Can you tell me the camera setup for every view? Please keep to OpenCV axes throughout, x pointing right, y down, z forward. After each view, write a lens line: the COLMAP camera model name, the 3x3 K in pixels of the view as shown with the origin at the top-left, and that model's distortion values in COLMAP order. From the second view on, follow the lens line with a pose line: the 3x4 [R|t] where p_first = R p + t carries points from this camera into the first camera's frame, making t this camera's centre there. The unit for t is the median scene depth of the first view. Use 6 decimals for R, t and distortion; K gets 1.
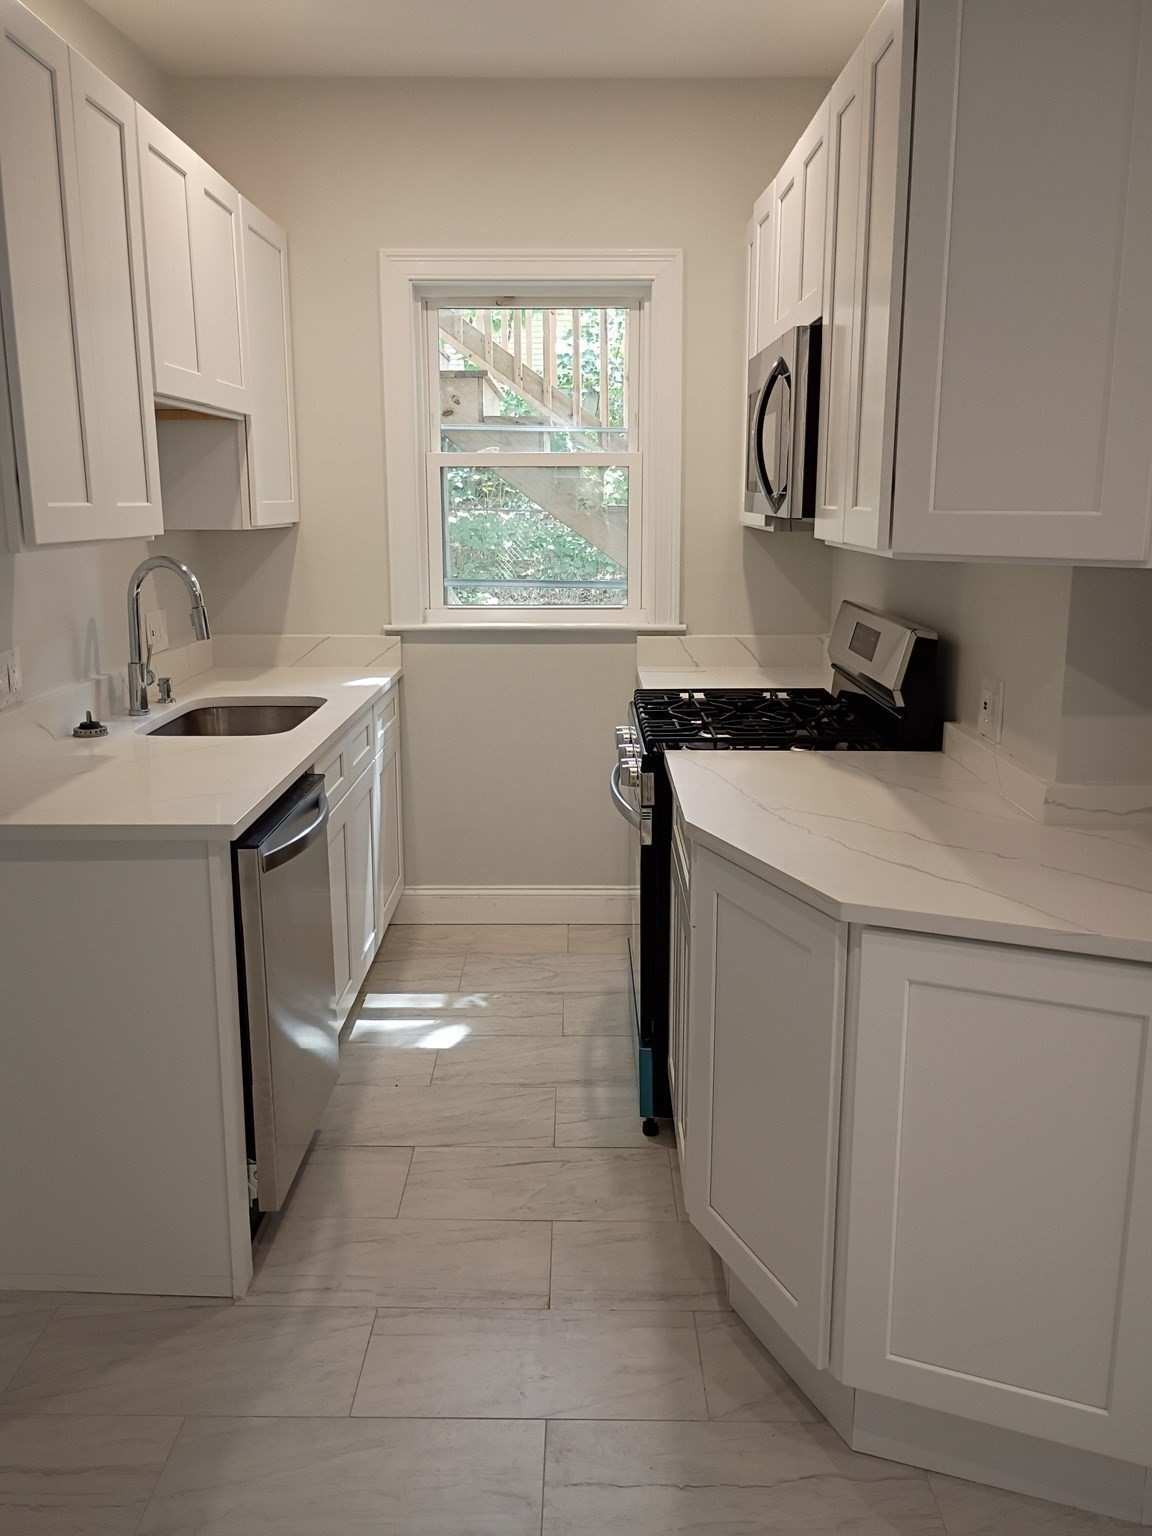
lens RADIAL K [[1266.0, 0, 572.2], [0, 1266.0, 766.1], [0, 0, 1]] dist [0.047918, -0.013780]
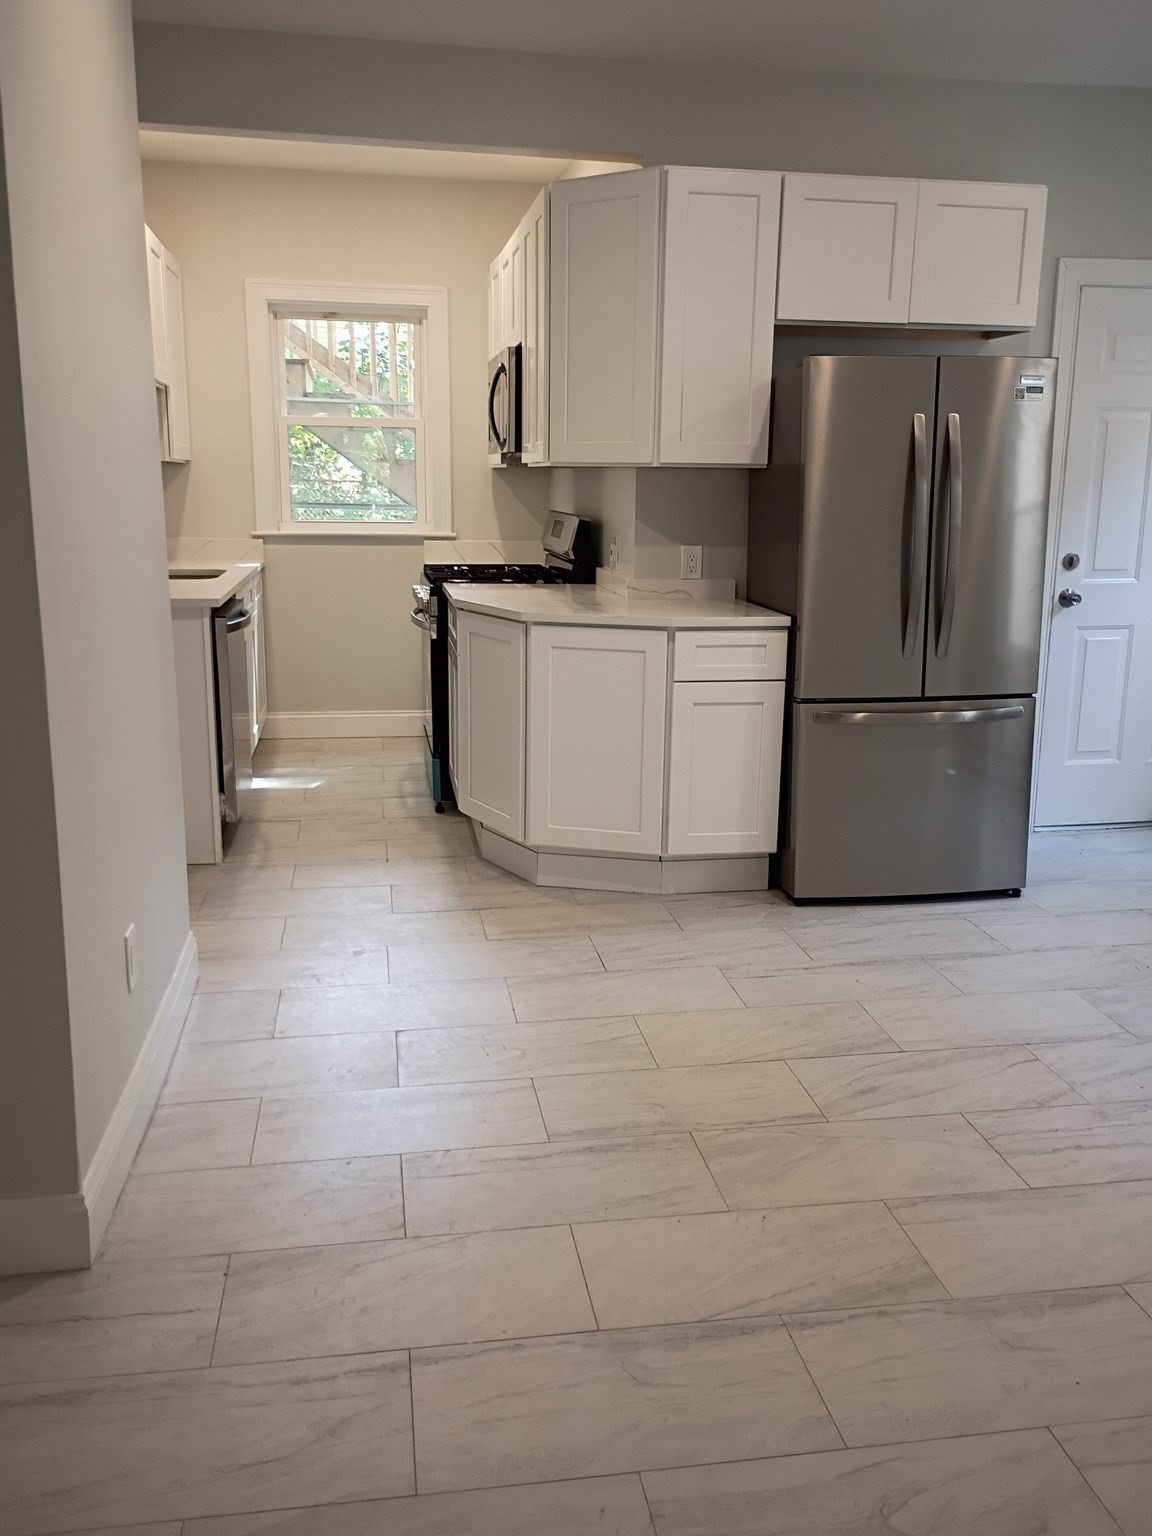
lens RADIAL K [[1266.0, 0, 572.2], [0, 1266.0, 766.1], [0, 0, 1]] dist [0.047918, -0.013780]
pose [[0.985446, -0.023689, 0.168330, -0.043677], [0.021969, 0.999686, 0.012071, 0.185718], [-0.168563, -0.008197, 0.985657, -0.641906]]
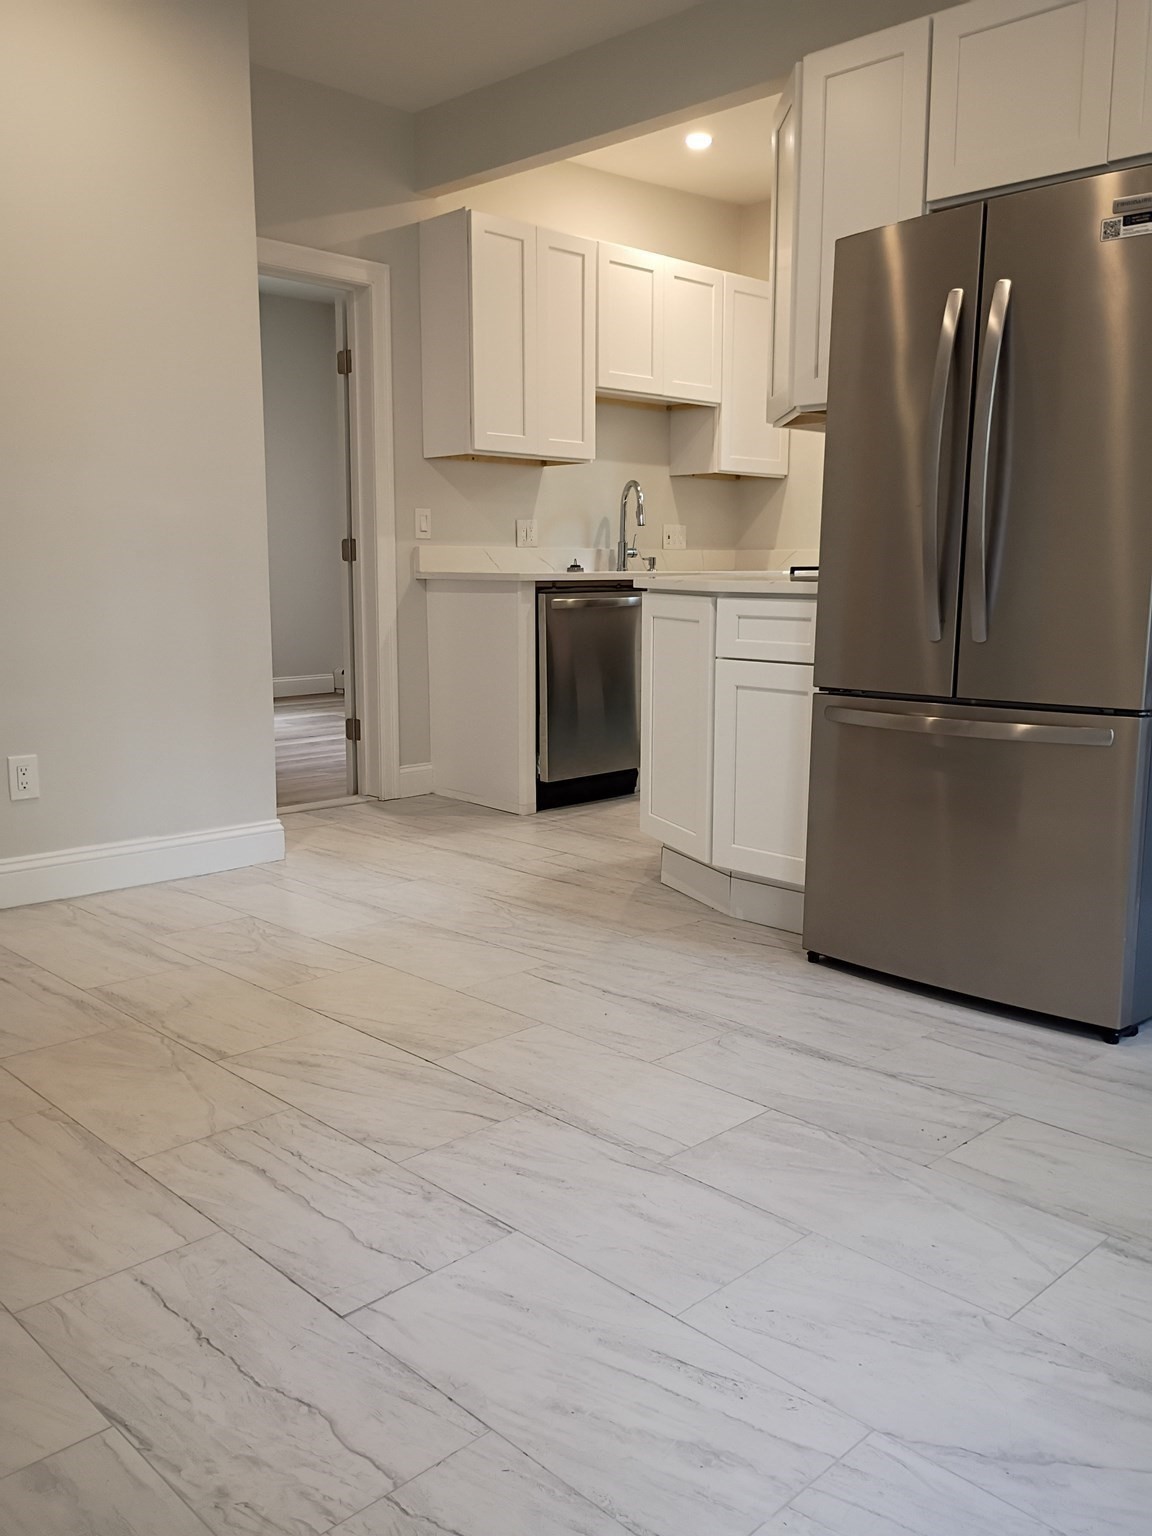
lens RADIAL K [[1266.0, 0, 572.2], [0, 1266.0, 766.1], [0, 0, 1]] dist [0.047918, -0.013780]
pose [[0.703421, 0.115907, -0.701260, 0.861634], [-0.152448, 0.988257, 0.010426, 0.214455], [0.694233, 0.099572, 0.712830, -0.286698]]
